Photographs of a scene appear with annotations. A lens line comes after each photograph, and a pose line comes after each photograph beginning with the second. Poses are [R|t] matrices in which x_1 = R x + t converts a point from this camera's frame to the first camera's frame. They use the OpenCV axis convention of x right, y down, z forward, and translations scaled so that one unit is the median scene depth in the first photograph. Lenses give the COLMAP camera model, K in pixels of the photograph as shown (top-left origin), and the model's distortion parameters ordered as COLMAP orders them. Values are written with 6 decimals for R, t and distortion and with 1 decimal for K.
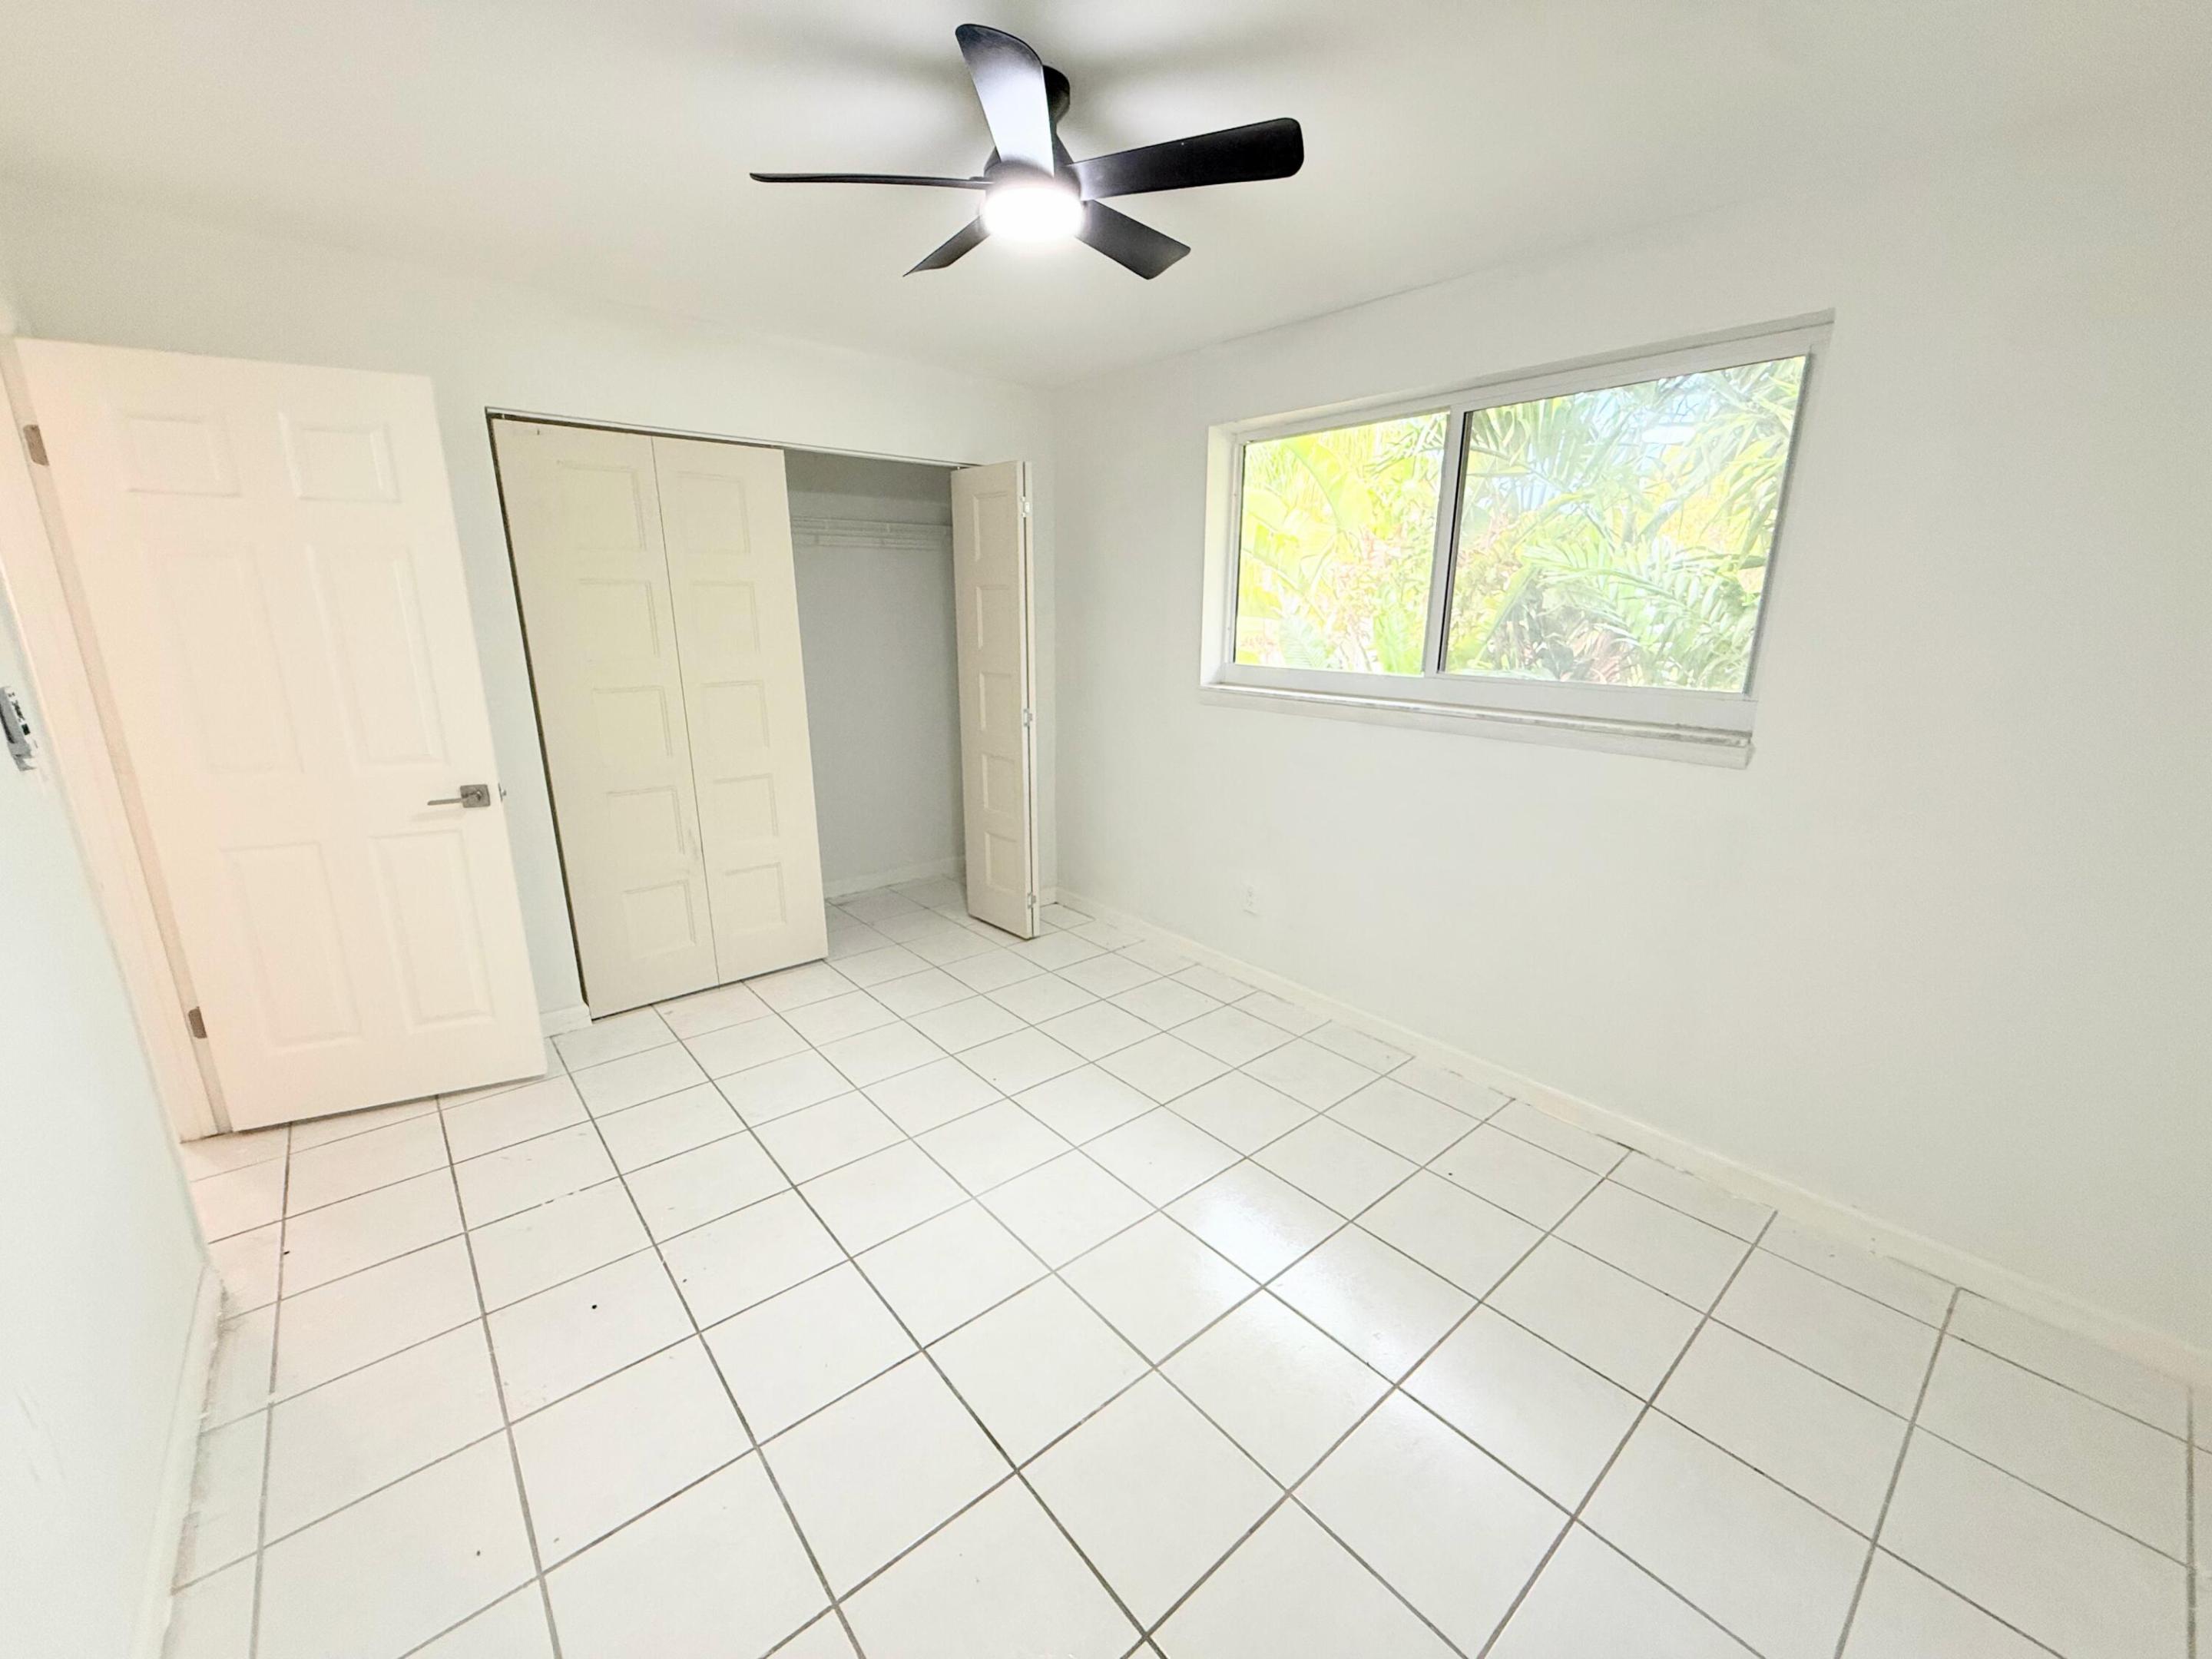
lens RADIAL K [[891.4, 0, 1086.9], [0, 891.4, 773.7], [0, 0, 1]] dist [0.000543, -0.000324]
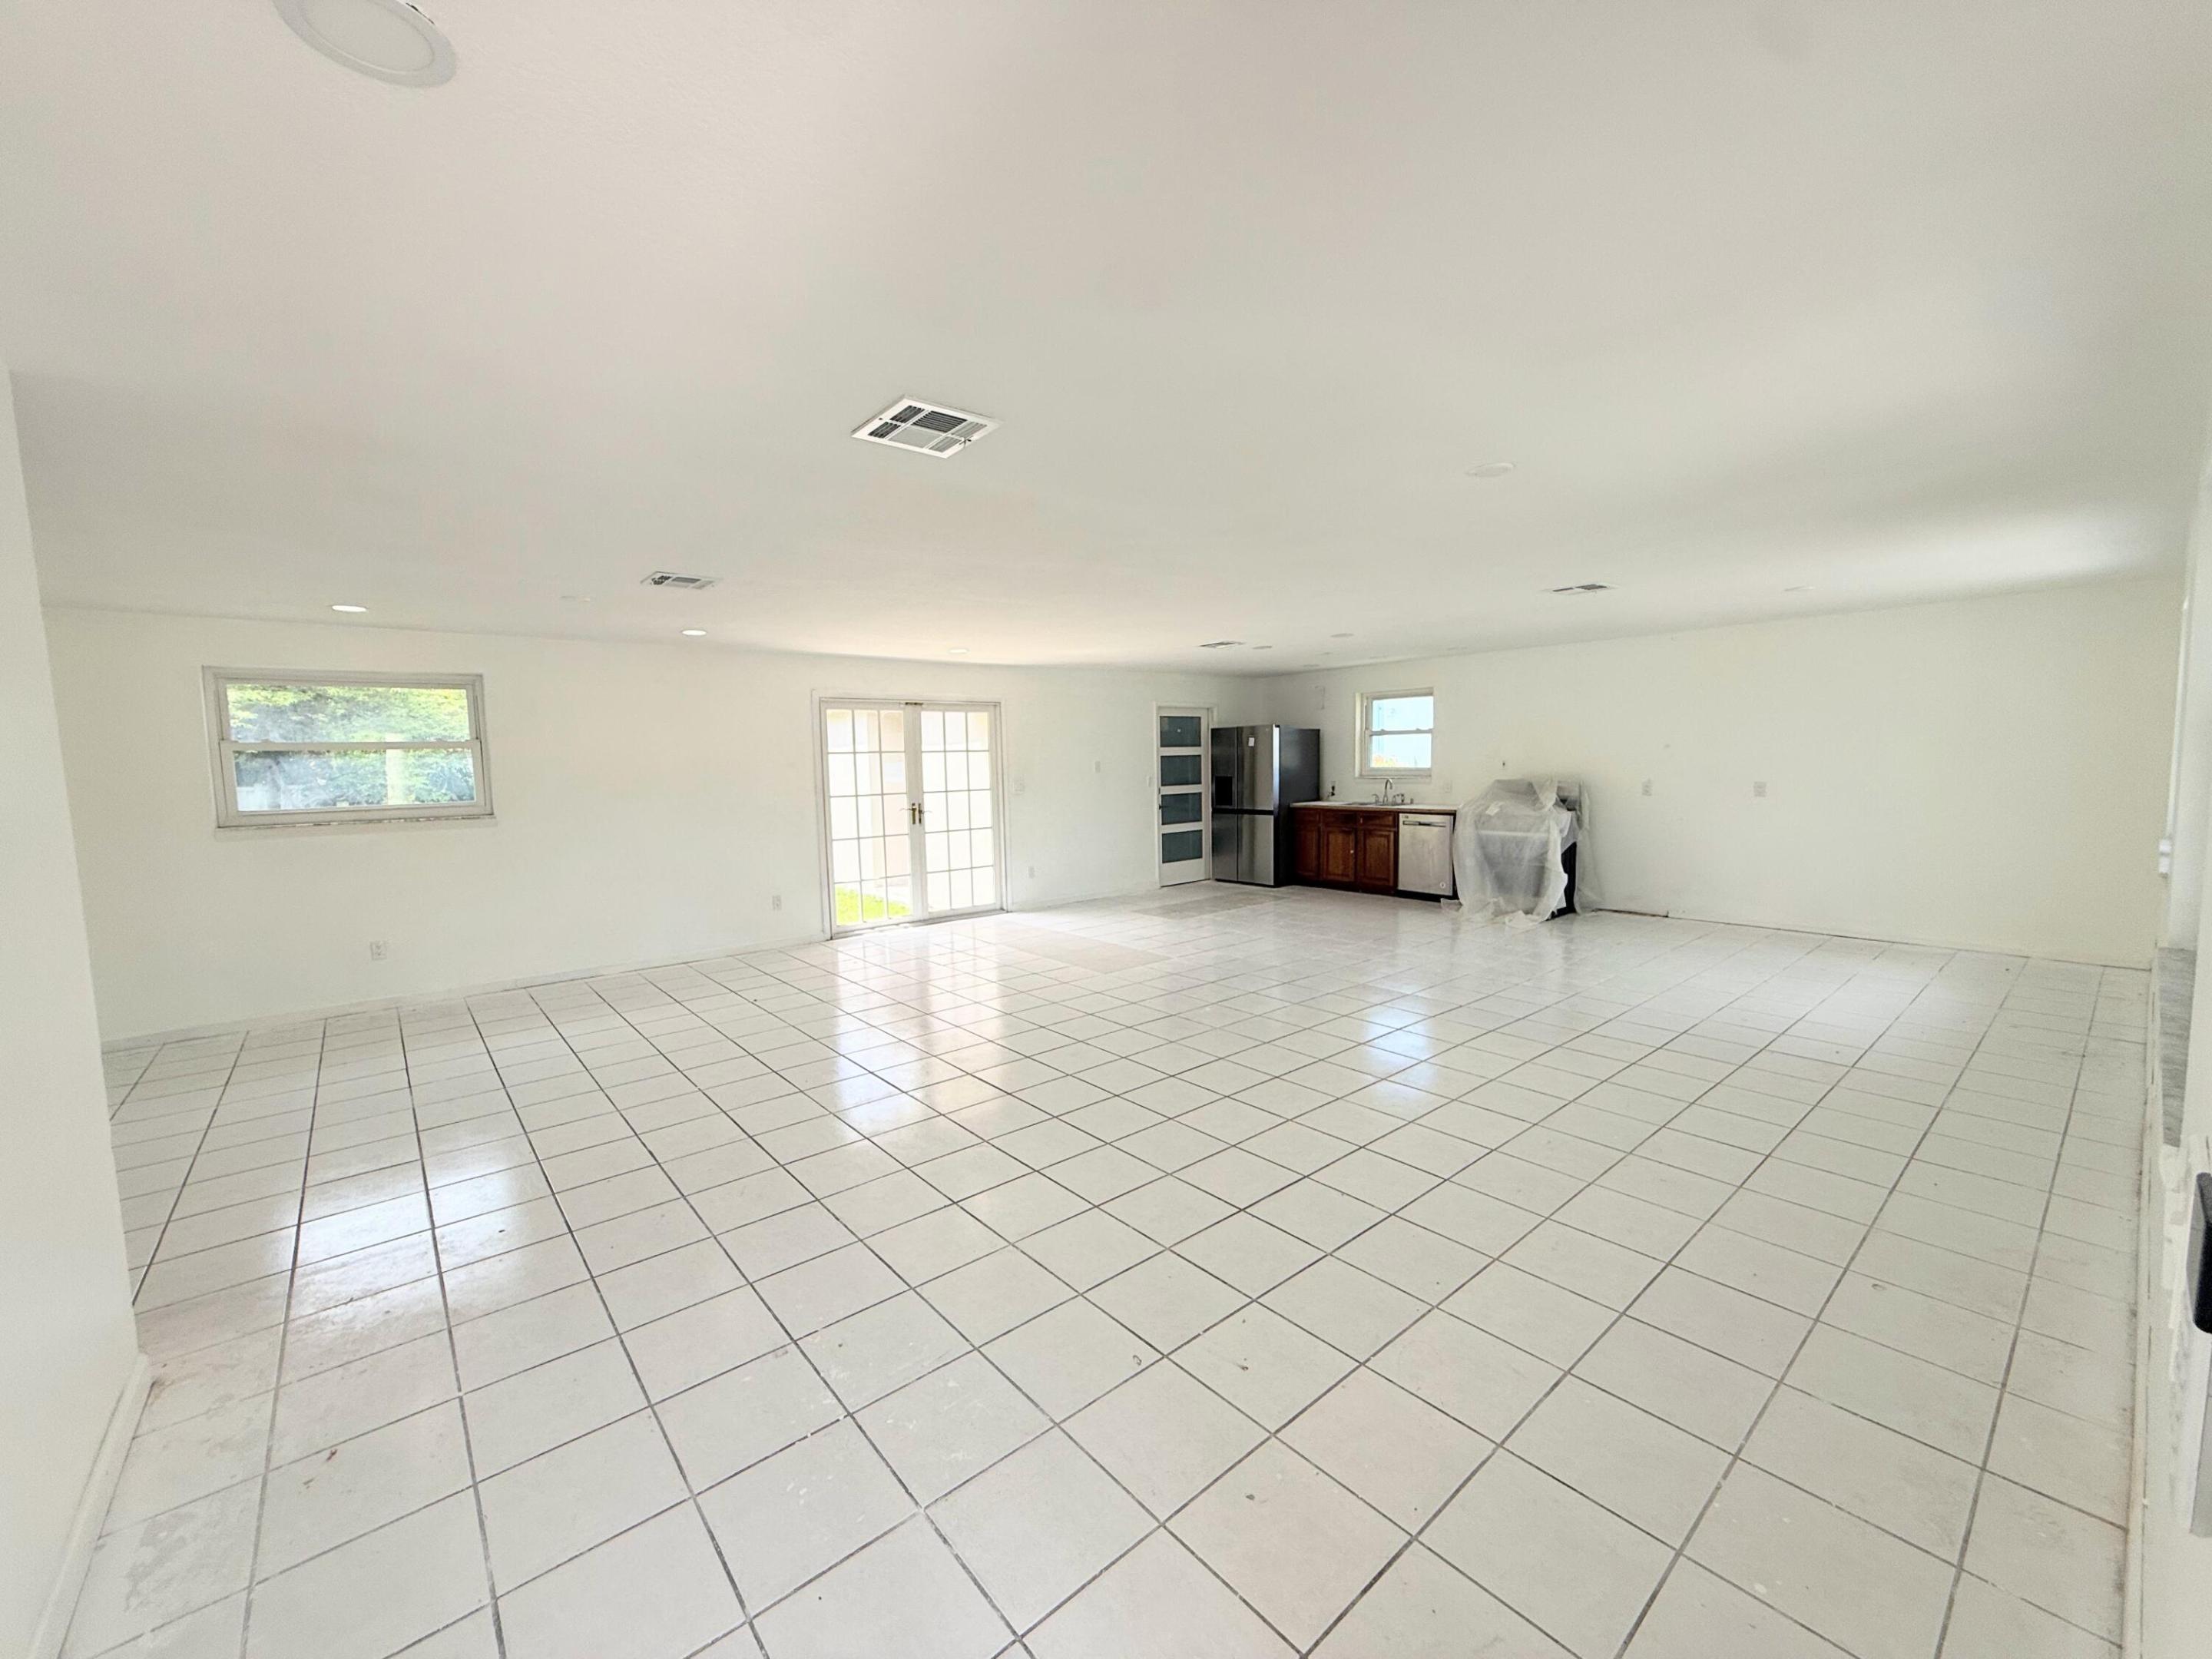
lens RADIAL K [[877.4, 0, 1106.0], [0, 877.4, 829.5], [0, 0, 1]] dist [0.000807, 0.000474]
pose [[0.999474, -0.031856, 0.006097, 0.159279], [0.032321, 0.993904, -0.105403, 0.038387], [-0.002702, 0.105545, 0.994411, -0.186499]]
